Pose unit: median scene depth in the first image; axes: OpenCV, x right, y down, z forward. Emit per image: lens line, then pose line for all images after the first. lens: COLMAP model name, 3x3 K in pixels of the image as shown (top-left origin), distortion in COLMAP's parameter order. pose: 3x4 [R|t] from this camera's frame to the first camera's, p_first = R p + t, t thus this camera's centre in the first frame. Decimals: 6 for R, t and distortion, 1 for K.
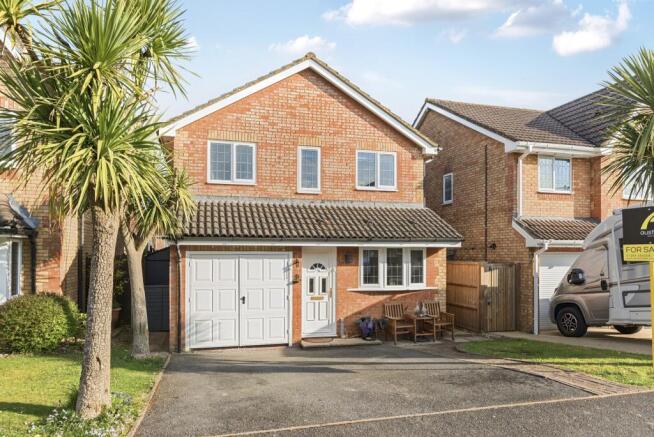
lens RADIAL K [[411.5, 0, 326.1], [0, 411.5, 221.1], [0, 0, 1]] dist [0.002013, 0.003278]
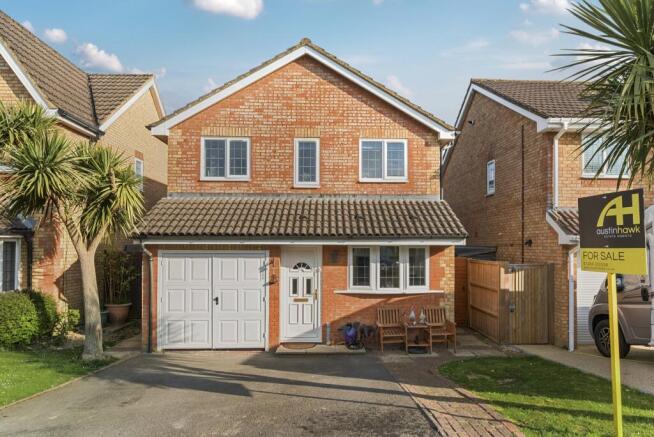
lens RADIAL K [[404.3, 0, 327.1], [0, 404.3, 216.6], [0, 0, 1]] dist [0.000367, -0.000218]
pose [[0.977861, -0.014951, -0.208722, 0.207887], [0.015740, 0.999874, 0.002120, -0.002408], [0.208664, -0.005358, 0.977973, 0.108032]]
